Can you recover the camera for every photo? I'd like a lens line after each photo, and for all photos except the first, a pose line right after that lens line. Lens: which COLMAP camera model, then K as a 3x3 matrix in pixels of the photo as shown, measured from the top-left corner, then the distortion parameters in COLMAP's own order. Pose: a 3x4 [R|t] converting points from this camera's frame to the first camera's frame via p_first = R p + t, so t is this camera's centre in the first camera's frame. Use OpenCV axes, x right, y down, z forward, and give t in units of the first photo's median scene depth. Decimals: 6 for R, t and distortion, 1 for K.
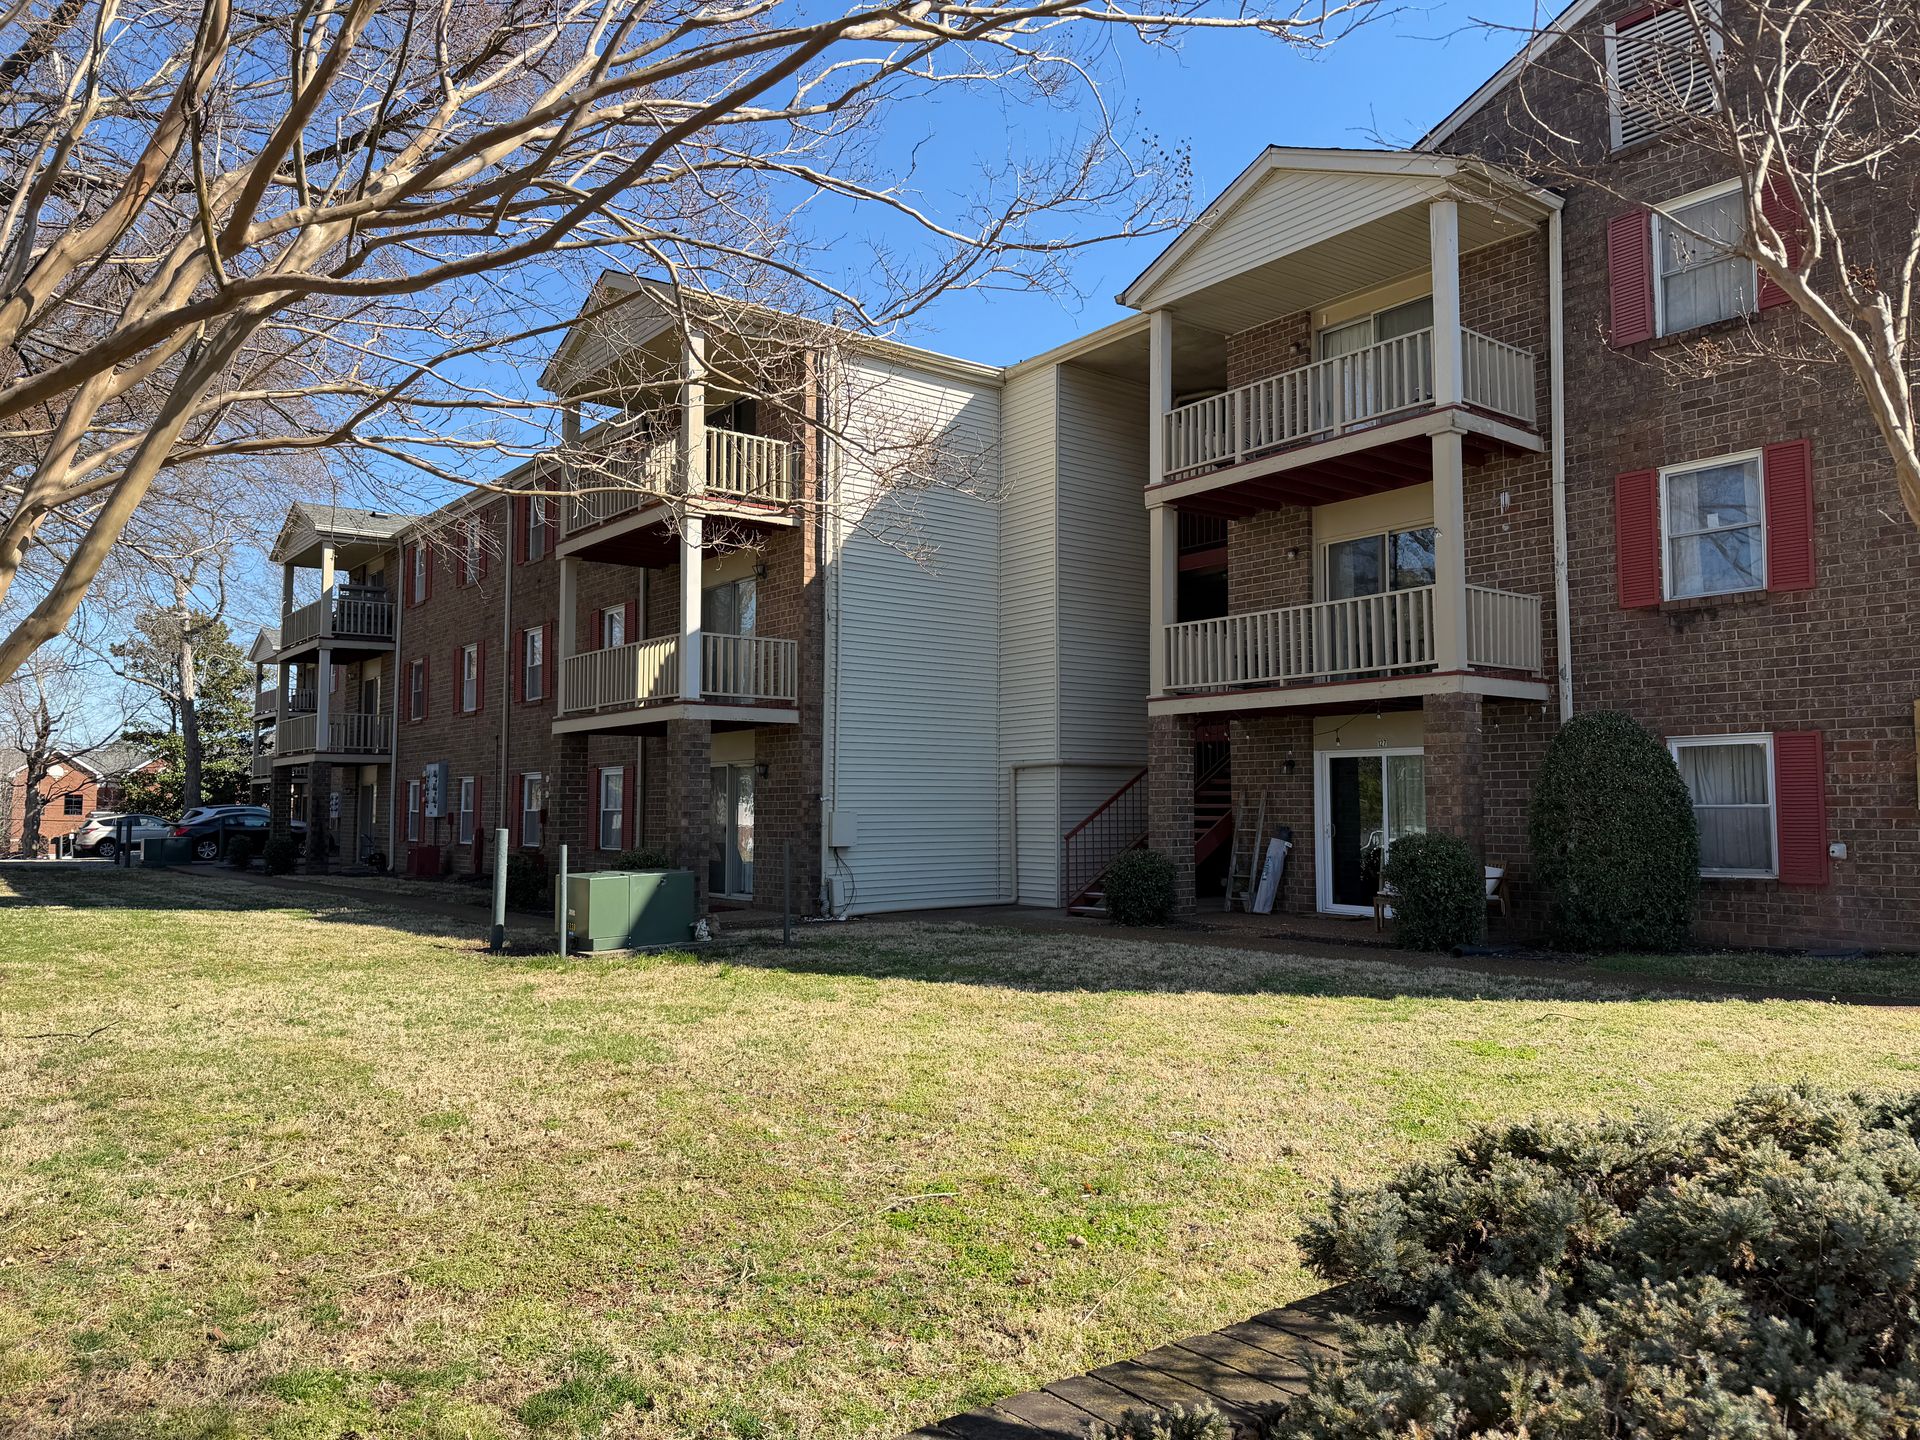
lens RADIAL K [[1332.2, 0, 960.3], [0, 1332.2, 714.6], [0, 0, 1]] dist [0.123451, -0.193630]
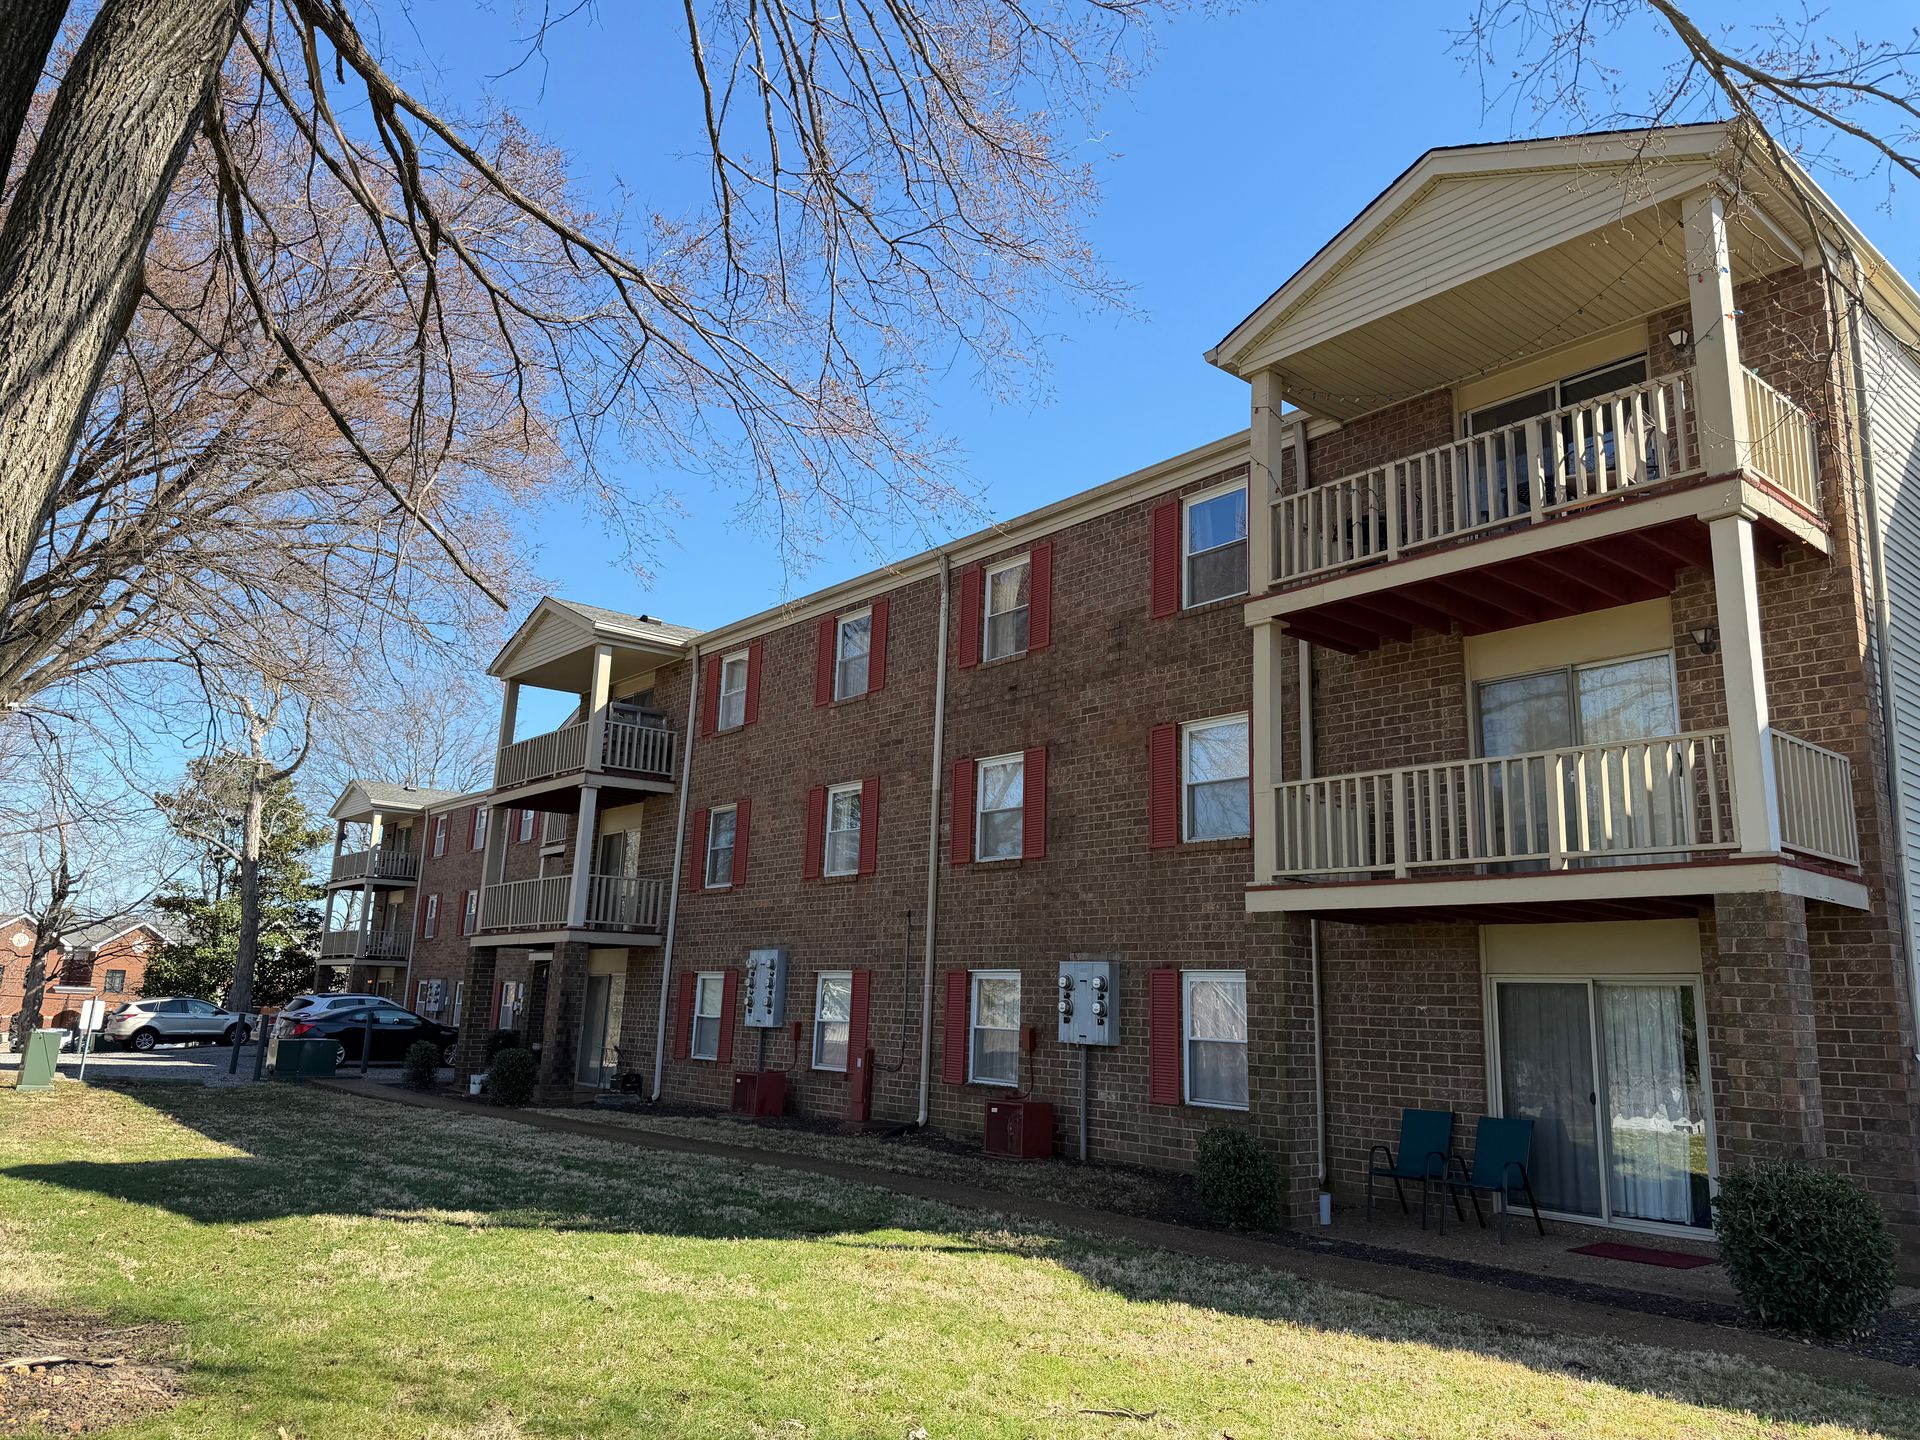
lens RADIAL K [[1332.2, 0, 960.3], [0, 1332.2, 714.6], [0, 0, 1]] dist [0.123451, -0.193630]
pose [[0.999250, 0.027540, 0.027214, -0.166448], [-0.023599, 0.990453, -0.135815, 0.004120], [-0.030694, 0.135071, 0.990360, 0.150617]]
